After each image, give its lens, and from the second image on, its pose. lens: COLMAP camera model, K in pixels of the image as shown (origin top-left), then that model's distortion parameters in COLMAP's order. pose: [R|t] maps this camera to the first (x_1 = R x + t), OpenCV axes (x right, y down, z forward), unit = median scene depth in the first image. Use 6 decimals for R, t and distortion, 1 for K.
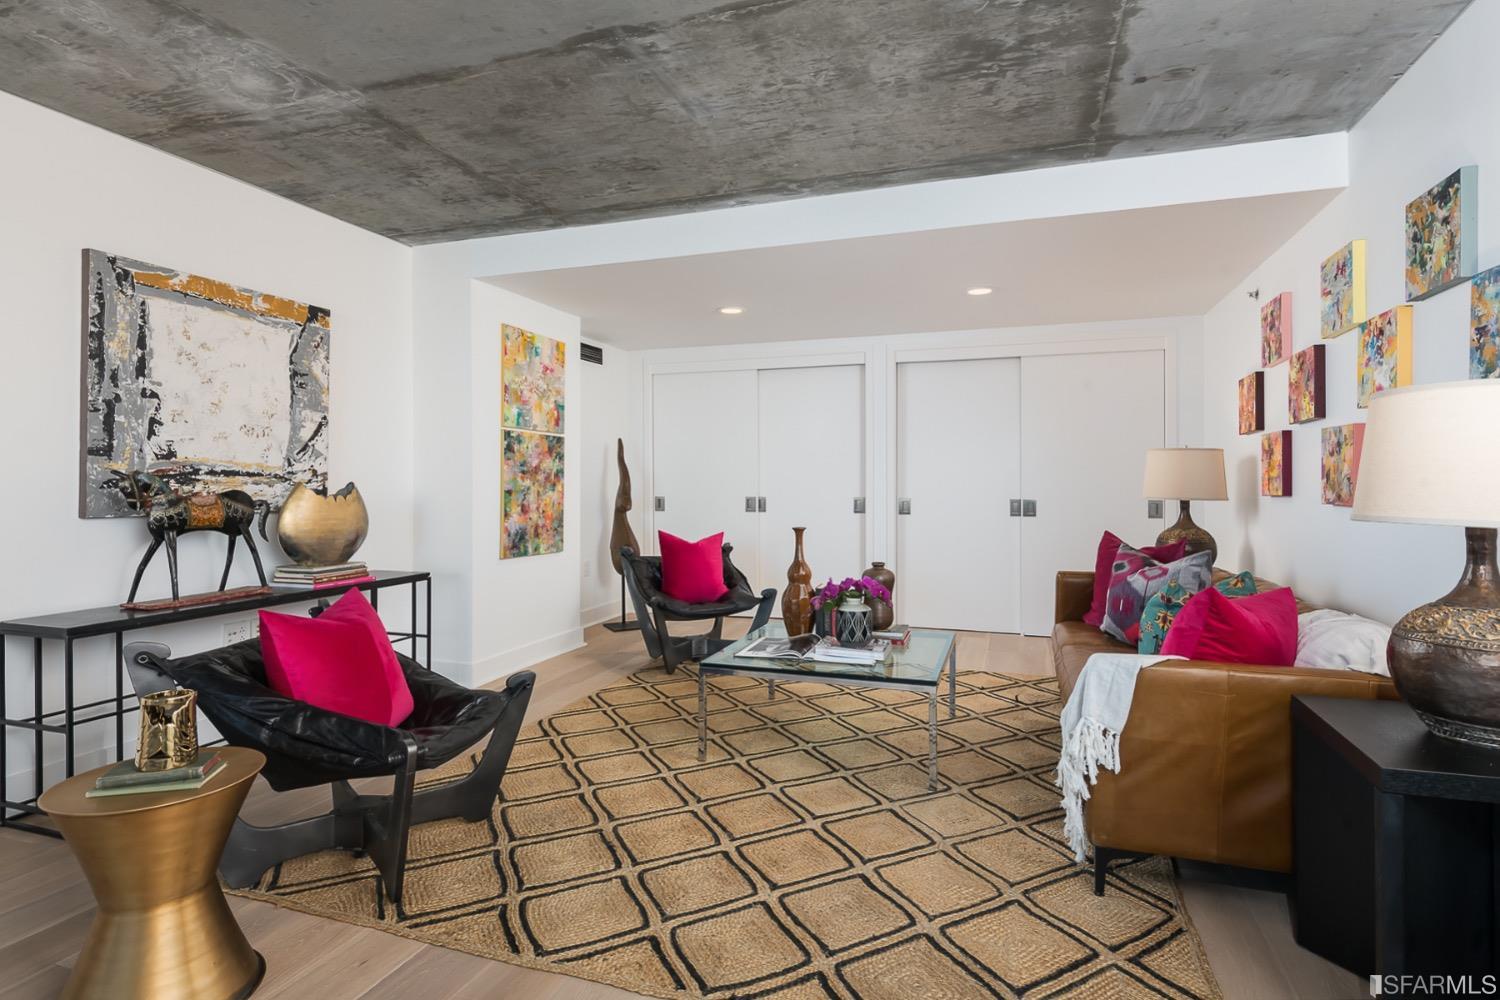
lens RADIAL K [[676.5, 0, 747.6], [0, 676.5, 493.3], [0, 0, 1]] dist [0.013831, -0.007930]
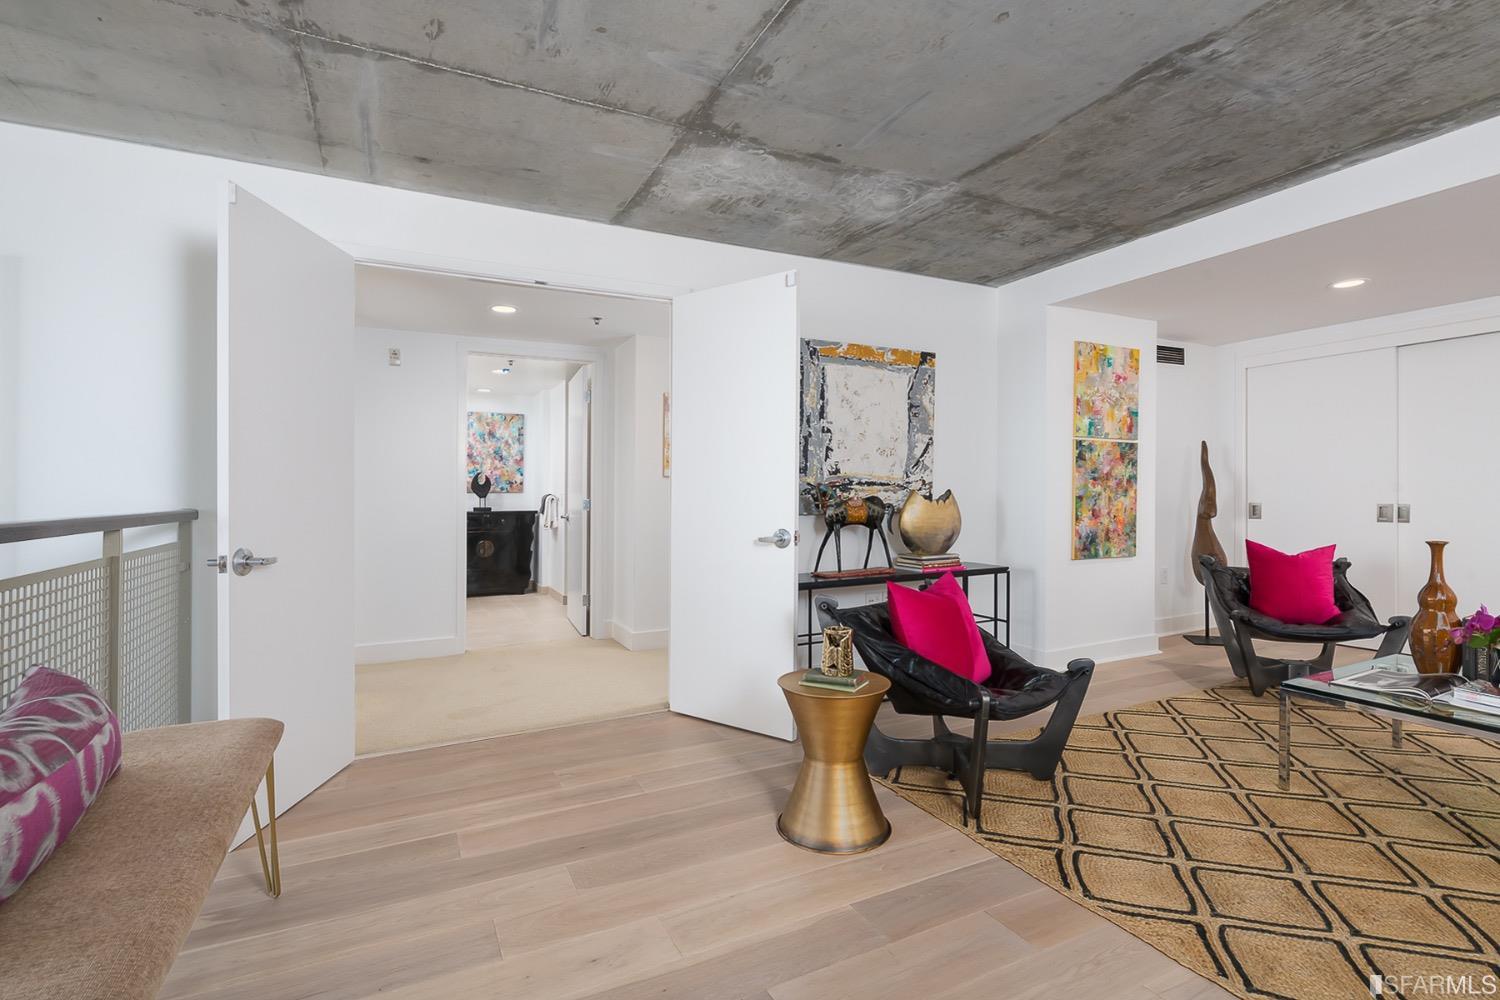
lens RADIAL K [[712.9, 0, 750.0], [0, 712.9, 500.0], [0, 0, 1]] dist [0.027778, -0.020809]
pose [[0.685778, 0.003436, -0.727803, 0.136486], [-0.003833, 0.999992, 0.001110, 0.003197], [0.727801, 0.002028, 0.685786, -0.186762]]
